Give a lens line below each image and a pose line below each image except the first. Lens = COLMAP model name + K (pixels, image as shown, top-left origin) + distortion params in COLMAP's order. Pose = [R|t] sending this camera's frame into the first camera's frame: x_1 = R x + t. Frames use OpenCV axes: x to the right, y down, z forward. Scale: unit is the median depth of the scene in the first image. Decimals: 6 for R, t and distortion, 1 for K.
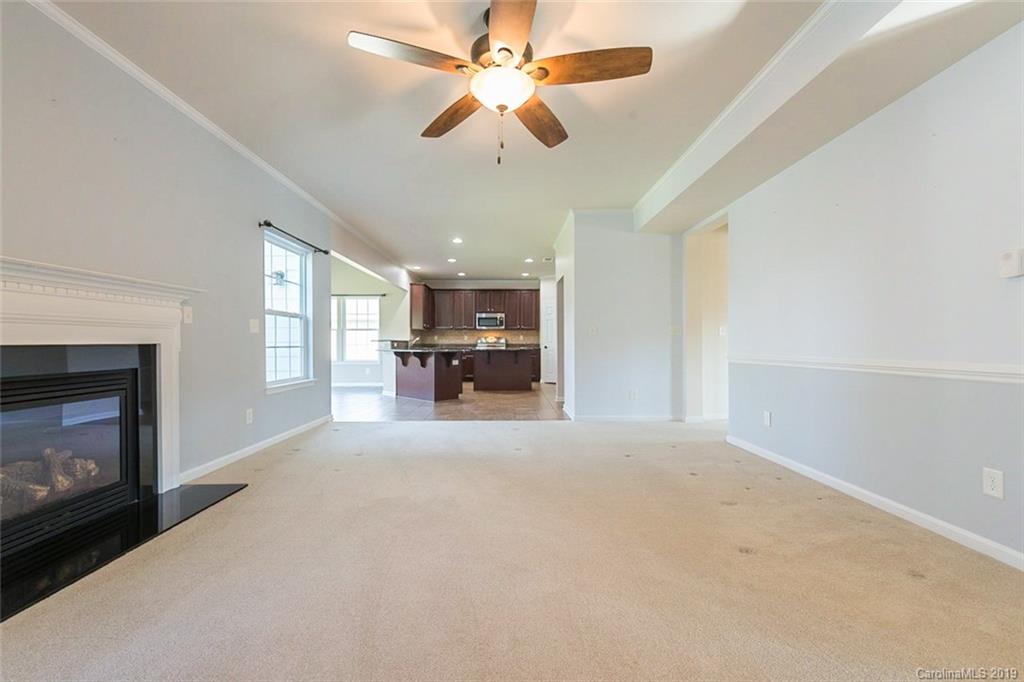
lens RADIAL K [[433.2, 0, 516.0], [0, 433.2, 346.2], [0, 0, 1]] dist [0.022740, -0.000098]
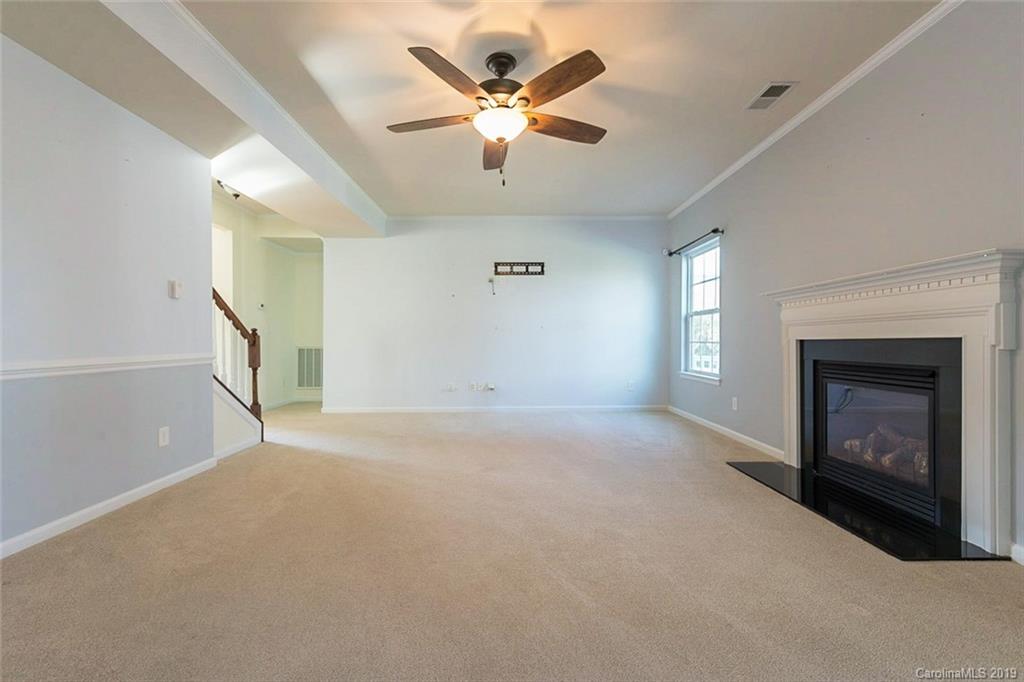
lens RADIAL K [[433.2, 0, 517.0], [0, 433.2, 335.3], [0, 0, 1]] dist [0.022740, -0.000098]
pose [[-0.999888, 0.004127, 0.014392, -0.074987], [0.004048, 0.999977, -0.005515, -0.008030], [-0.014414, -0.005456, -0.999881, 1.831525]]
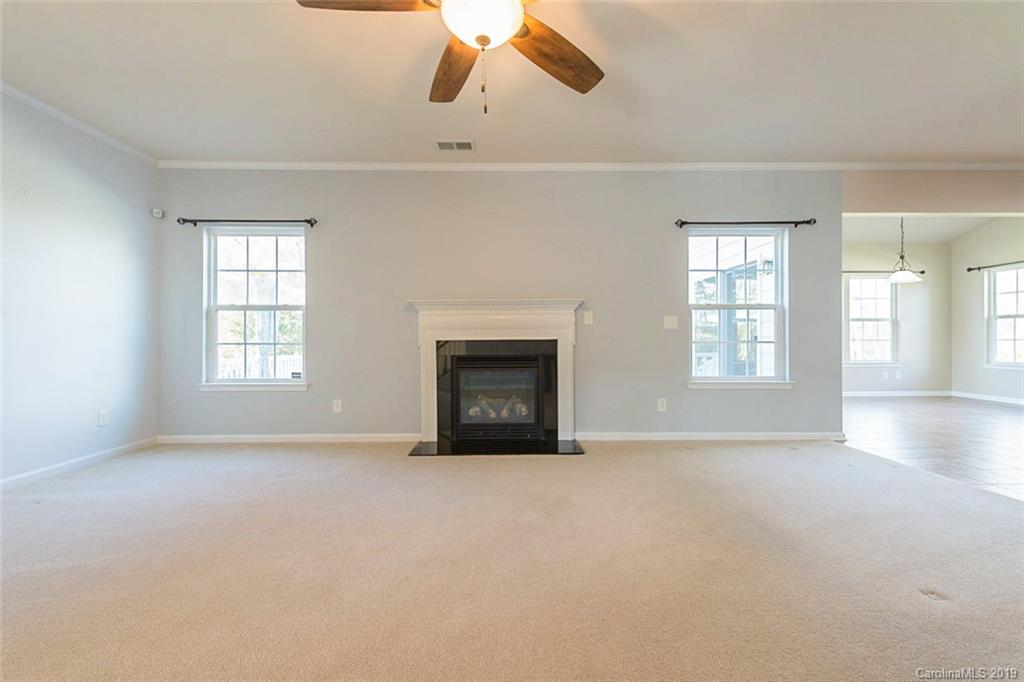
lens RADIAL K [[401.2, 0, 512.9], [0, 401.2, 335.6], [0, 0, 1]] dist [0.001998, -0.000001]
pose [[-0.013348, 0.004998, -0.999898, 0.570010], [-0.004062, 0.999979, 0.005053, -0.025372], [0.999903, 0.004129, -0.013327, 0.900893]]
